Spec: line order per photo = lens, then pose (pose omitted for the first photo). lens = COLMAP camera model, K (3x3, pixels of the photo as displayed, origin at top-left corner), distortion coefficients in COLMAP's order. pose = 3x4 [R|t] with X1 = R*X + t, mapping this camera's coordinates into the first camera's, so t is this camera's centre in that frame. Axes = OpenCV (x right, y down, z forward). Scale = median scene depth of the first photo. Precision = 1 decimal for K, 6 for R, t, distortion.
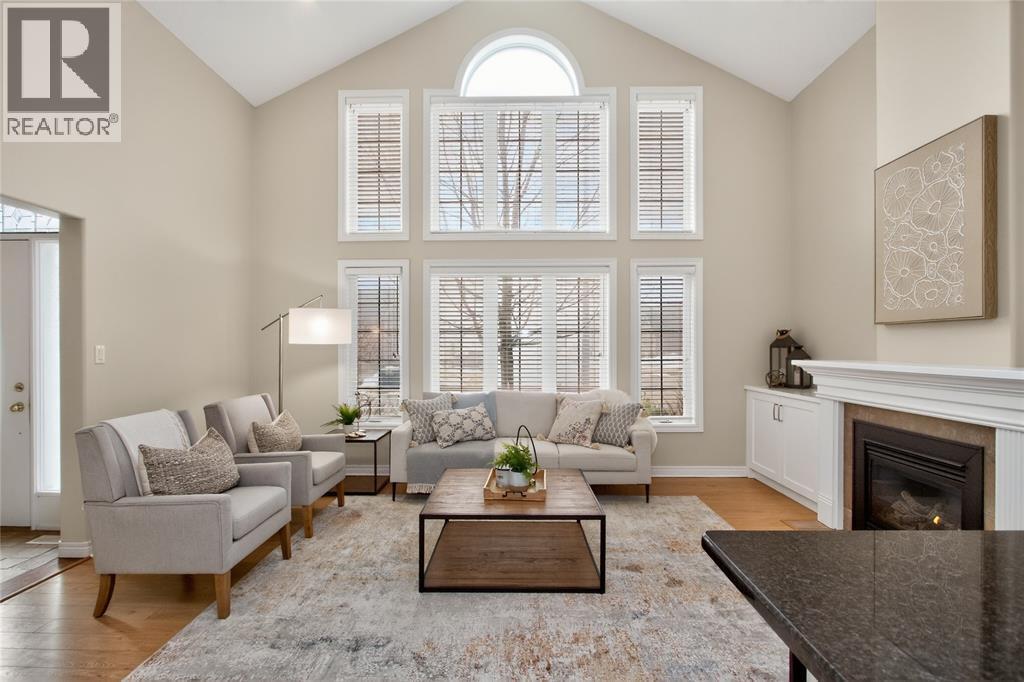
lens RADIAL K [[500.8, 0, 499.3], [0, 500.8, 350.9], [0, 0, 1]] dist [-0.016449, 0.003291]
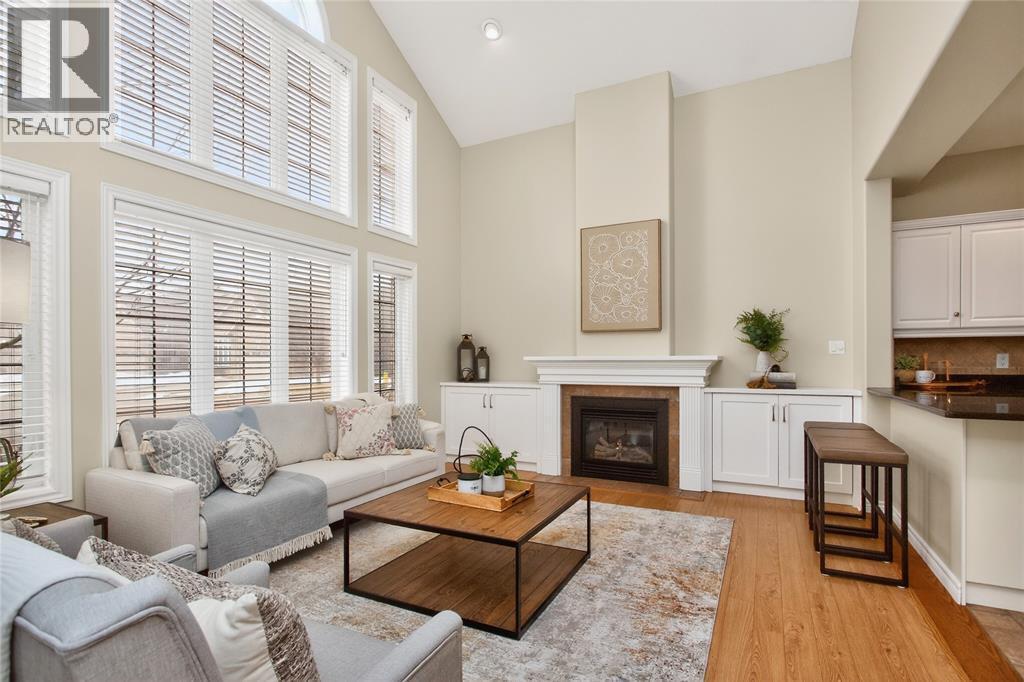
lens RADIAL K [[500.8, 0, 532.6], [0, 500.8, 360.8], [0, 0, 1]] dist [-0.016449, 0.003291]
pose [[0.401695, -0.006411, 0.915751, -0.552372], [0.011892, 0.999928, 0.001784, 0.024765], [-0.915696, 0.010173, 0.401742, 0.417335]]
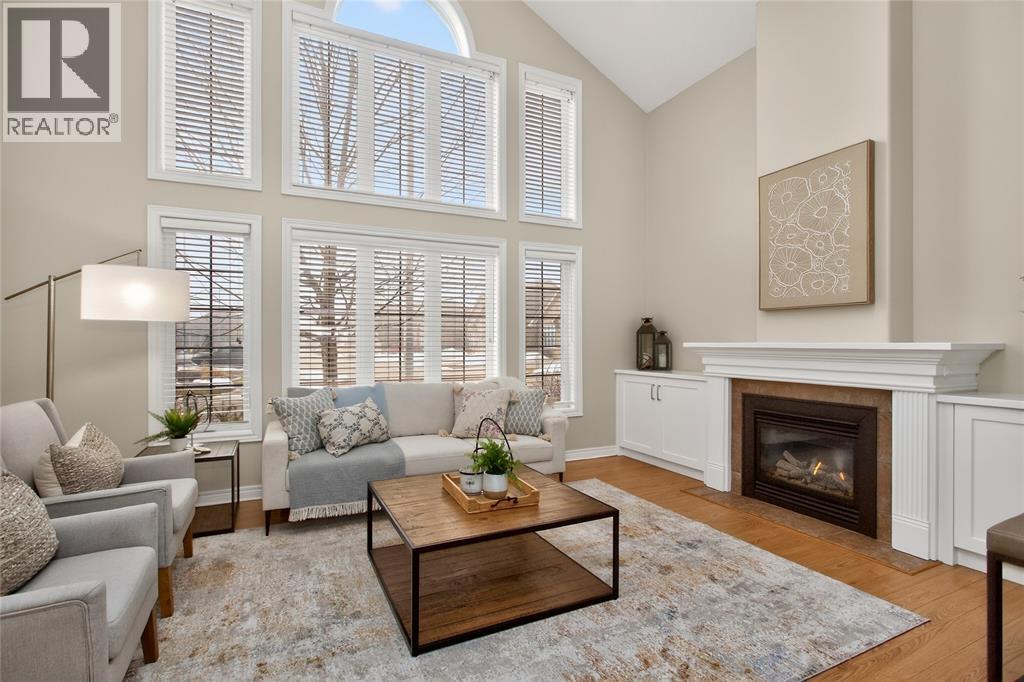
lens RADIAL K [[500.8, 0, 511.5], [0, 500.8, 339.9], [0, 0, 1]] dist [-0.016449, 0.003291]
pose [[0.888198, 0.002769, 0.459452, -0.230576], [0.003339, 0.999917, -0.012481, 0.022557], [-0.459448, 0.012620, 0.888115, 0.183281]]
